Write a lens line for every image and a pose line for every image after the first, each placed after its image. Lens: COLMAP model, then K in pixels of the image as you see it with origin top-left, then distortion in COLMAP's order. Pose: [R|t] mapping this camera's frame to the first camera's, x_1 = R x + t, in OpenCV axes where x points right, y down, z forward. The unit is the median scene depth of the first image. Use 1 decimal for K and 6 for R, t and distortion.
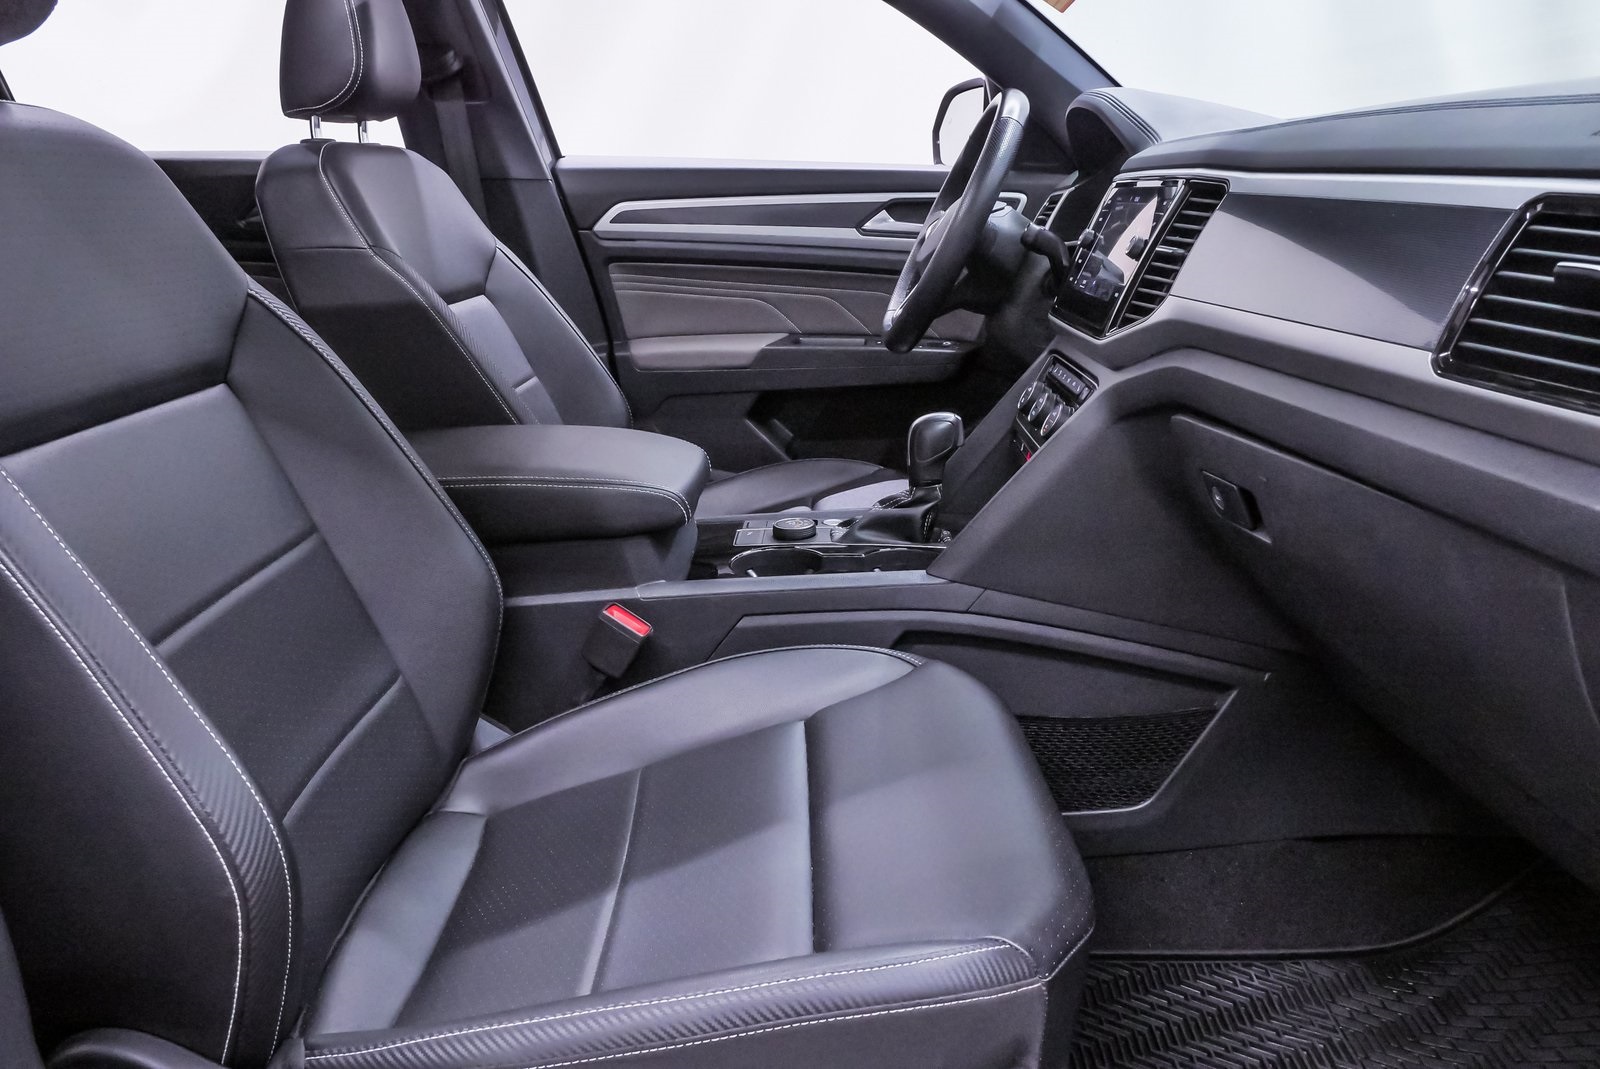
lens RADIAL K [[1169.9, 0, 796.0], [0, 1169.9, 538.7], [0, 0, 1]] dist [-0.043485, 0.011313]
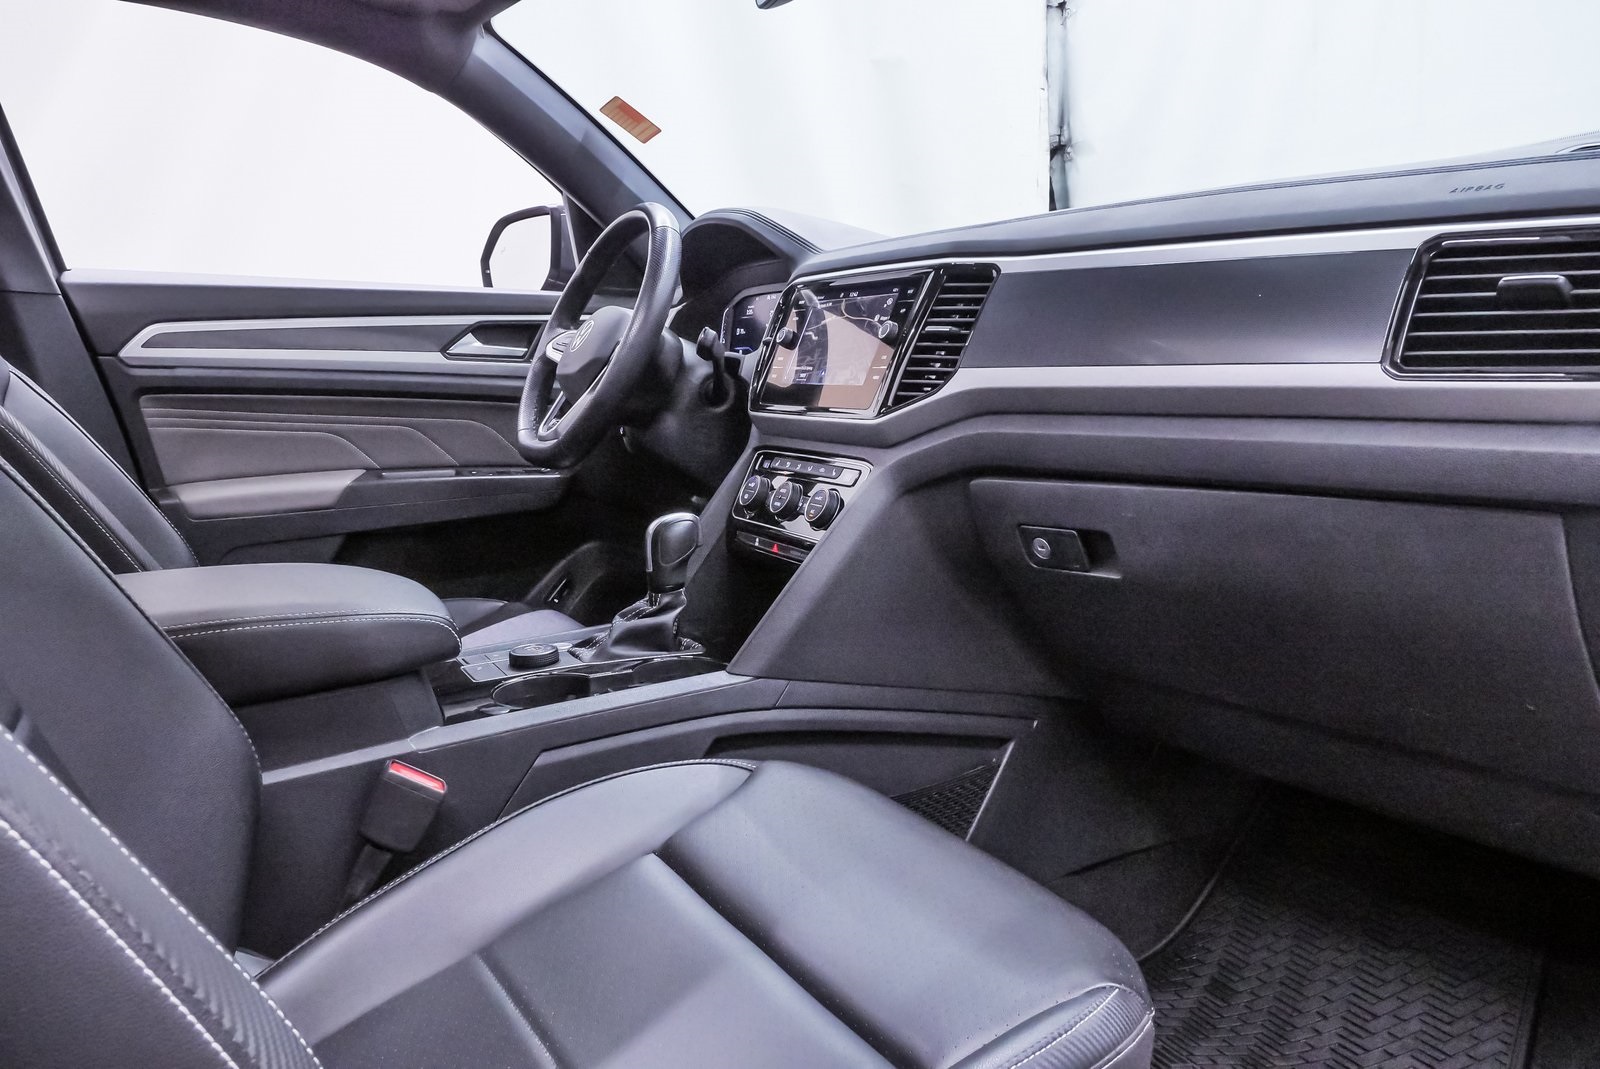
lens RADIAL K [[1169.9, 0, 789.4], [0, 1169.9, 541.2], [0, 0, 1]] dist [-0.043485, 0.011313]
pose [[0.866745, -0.078423, 0.492547, -0.272031], [0.145292, 0.984430, -0.098933, 0.022776], [-0.477119, 0.157313, 0.864644, 0.132780]]
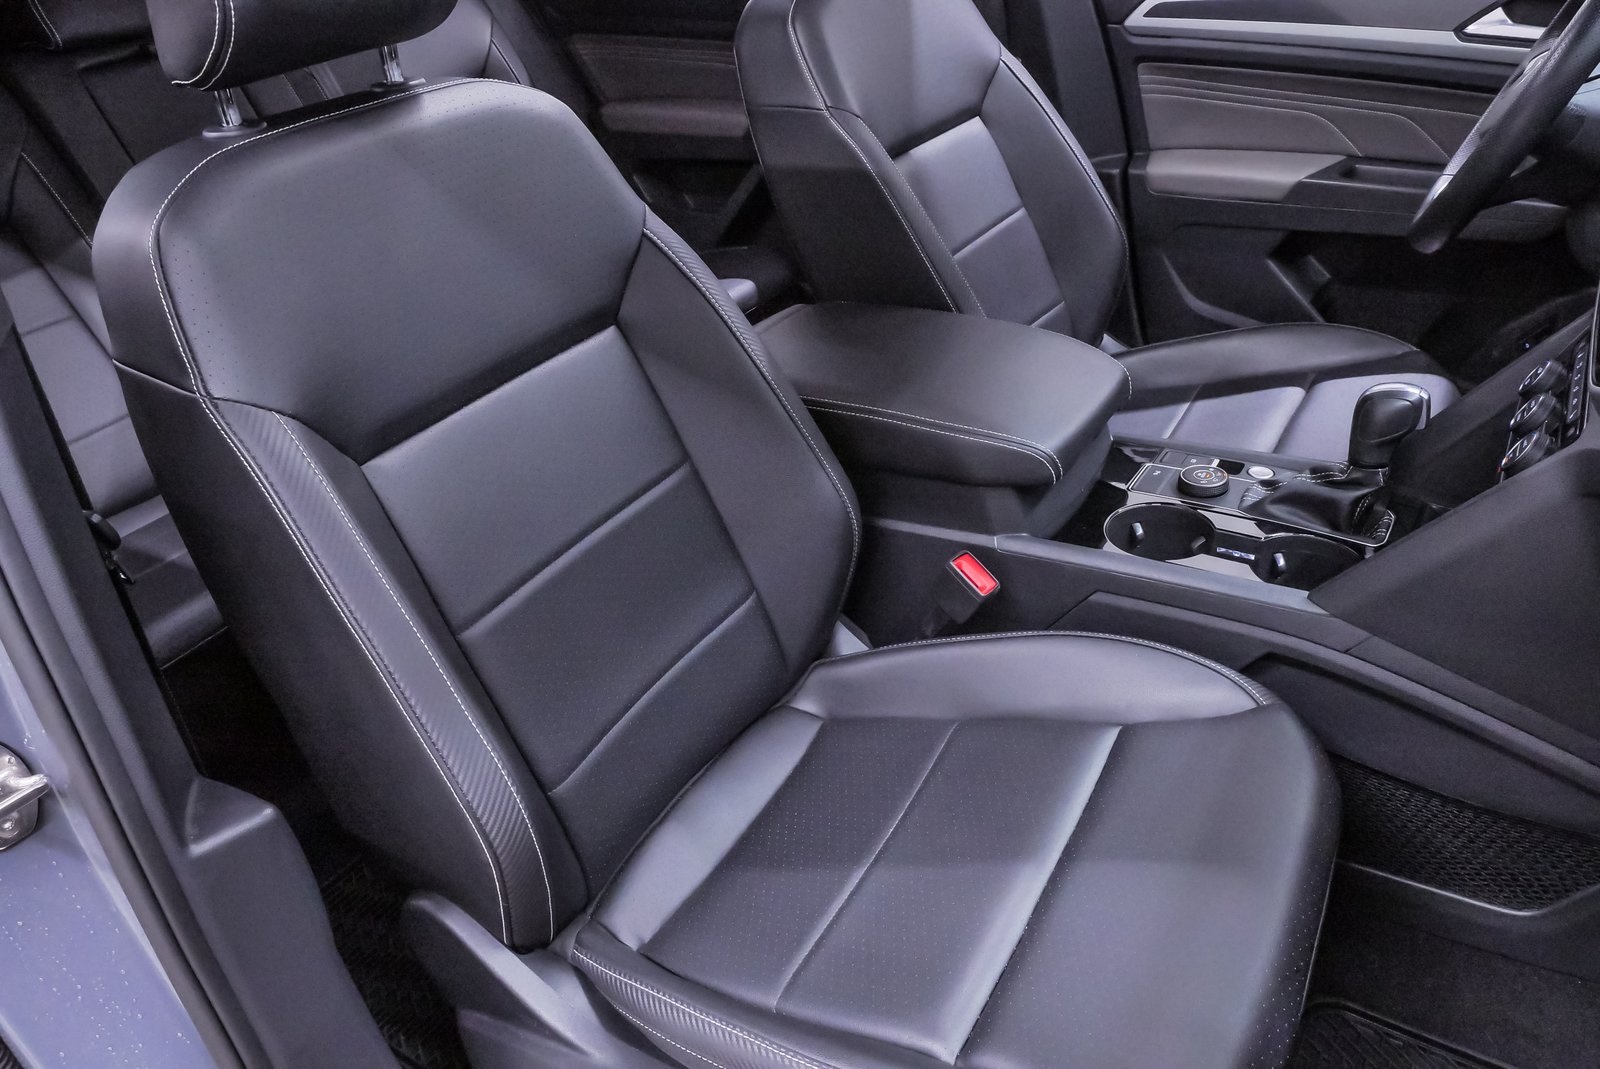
lens RADIAL K [[1169.9, 0, 788.0], [0, 1169.9, 535.6], [0, 0, 1]] dist [-0.043485, 0.011313]
pose [[0.855611, 0.216102, -0.470350, 0.159588], [-0.074855, 0.950786, 0.300670, -0.219874], [0.512178, -0.222049, 0.829680, 0.093336]]
